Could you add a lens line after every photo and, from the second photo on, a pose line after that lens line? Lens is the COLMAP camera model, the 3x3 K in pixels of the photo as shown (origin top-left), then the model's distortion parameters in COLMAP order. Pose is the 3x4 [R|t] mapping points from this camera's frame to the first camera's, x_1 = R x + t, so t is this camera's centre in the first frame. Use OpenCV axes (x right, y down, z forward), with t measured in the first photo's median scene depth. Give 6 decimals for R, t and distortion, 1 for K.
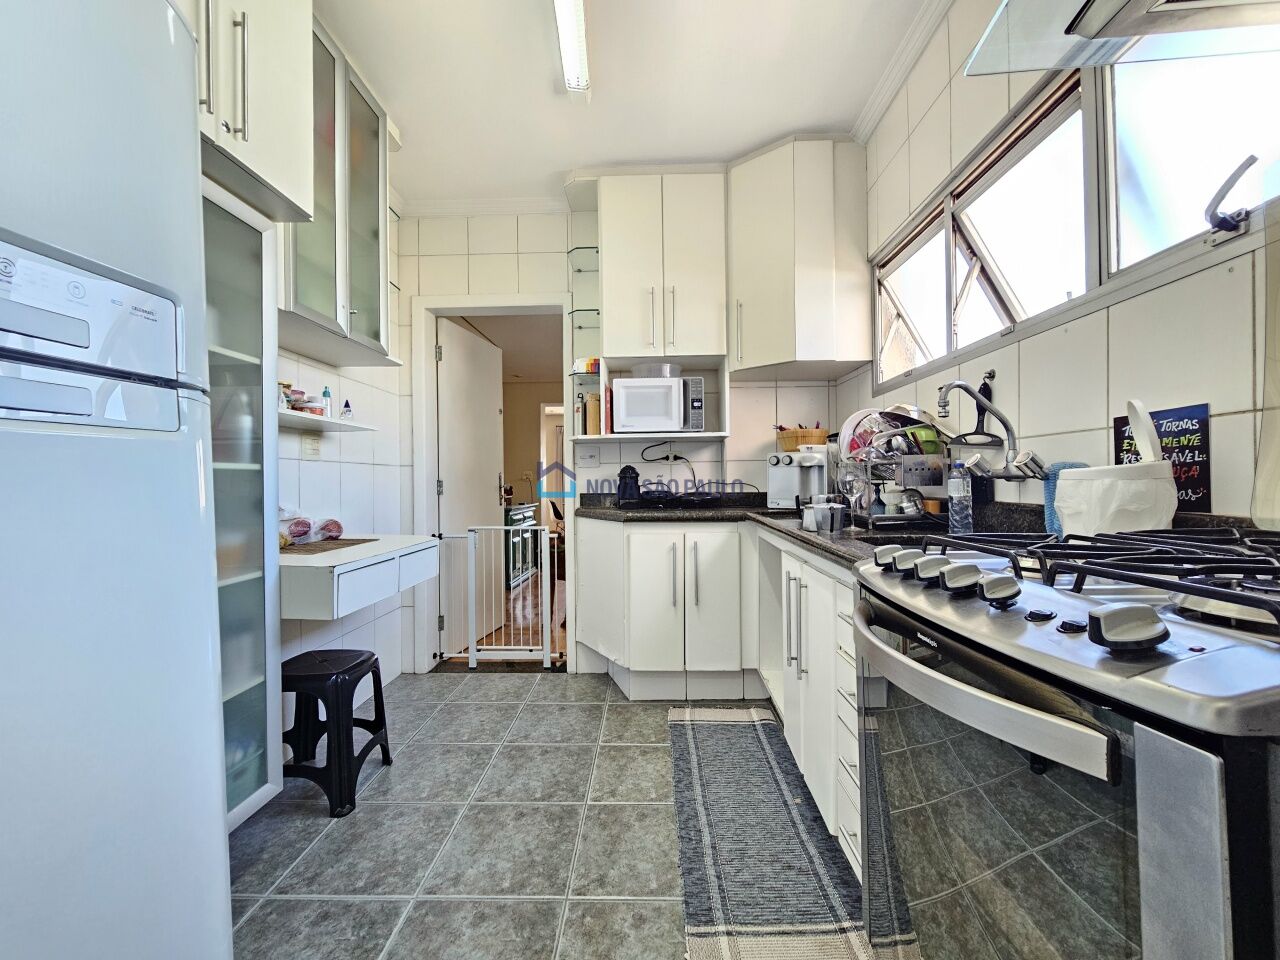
lens RADIAL K [[529.5, 0, 642.0], [0, 529.5, 476.9], [0, 0, 1]] dist [0.010295, -0.000623]
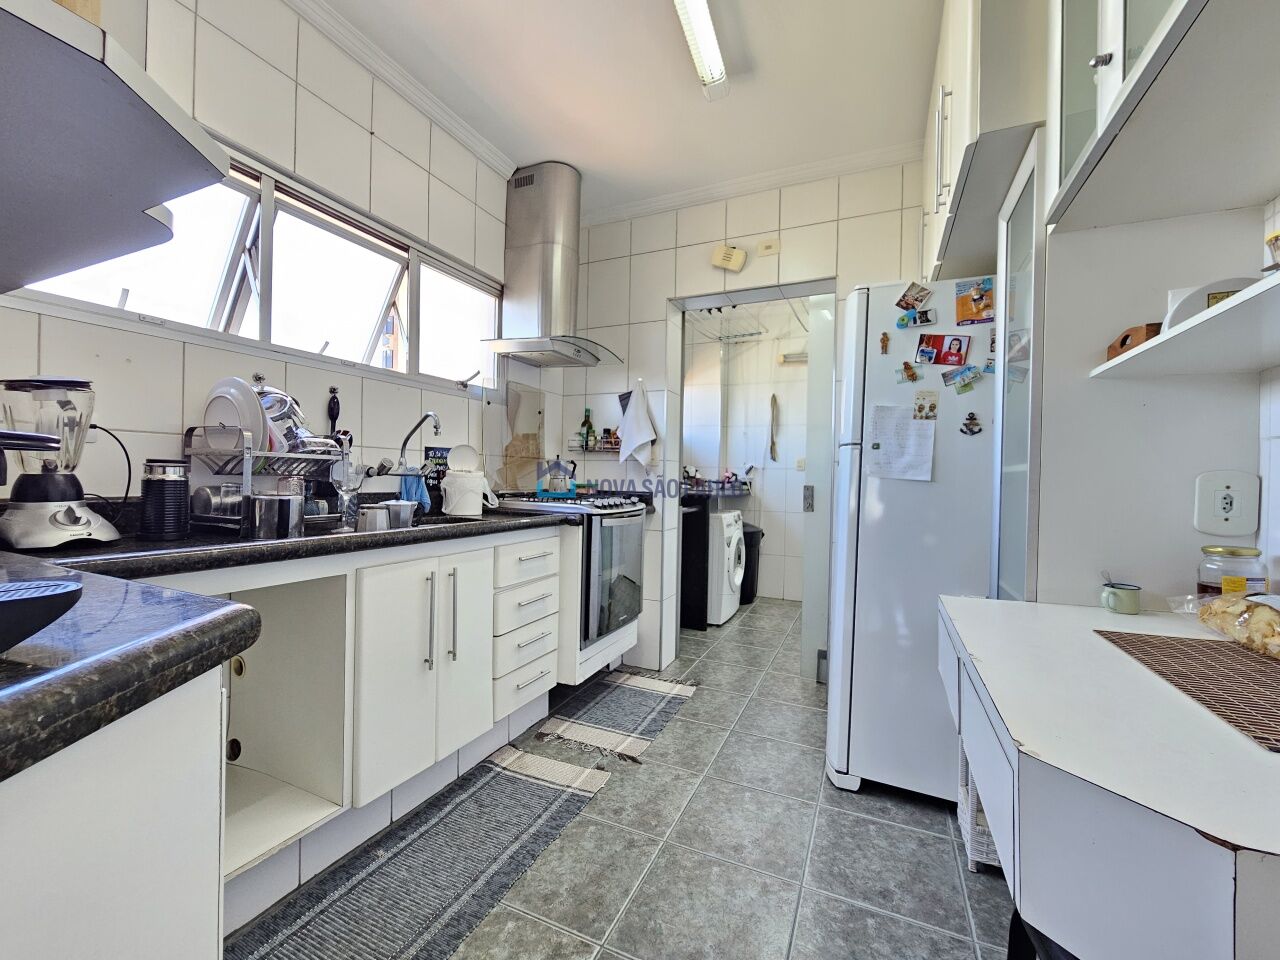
lens RADIAL K [[529.5, 0, 642.0], [0, 529.5, 476.9], [0, 0, 1]] dist [0.010295, -0.000623]
pose [[-0.921356, -0.006398, 0.388667, -0.489344], [-0.014057, 0.999759, -0.016866, 0.019046], [-0.388465, -0.021003, -0.921224, 1.904949]]
